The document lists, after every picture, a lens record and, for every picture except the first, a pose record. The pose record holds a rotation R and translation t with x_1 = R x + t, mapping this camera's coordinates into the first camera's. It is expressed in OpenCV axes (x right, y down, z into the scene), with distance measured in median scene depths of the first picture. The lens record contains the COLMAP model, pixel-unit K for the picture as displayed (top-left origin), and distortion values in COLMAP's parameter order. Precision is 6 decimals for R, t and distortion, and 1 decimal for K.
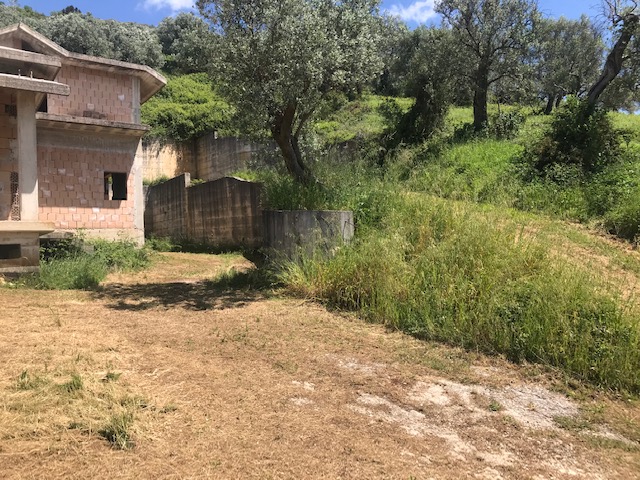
lens RADIAL K [[517.4, 0, 330.3], [0, 517.4, 226.5], [0, 0, 1]] dist [0.031779, -0.030258]
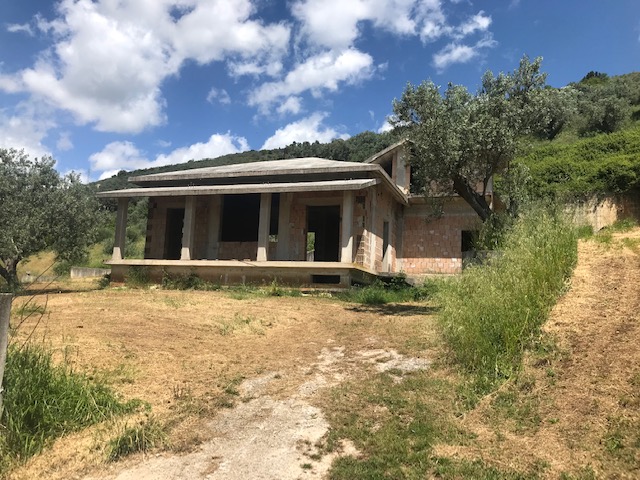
lens RADIAL K [[517.4, 0, 317.7], [0, 517.4, 233.8], [0, 0, 1]] dist [0.031779, -0.030258]
pose [[0.552328, -0.058517, -0.831570, 0.211875], [-0.026161, 0.995825, -0.087452, 0.012328], [0.833216, 0.070057, 0.548492, -0.007908]]
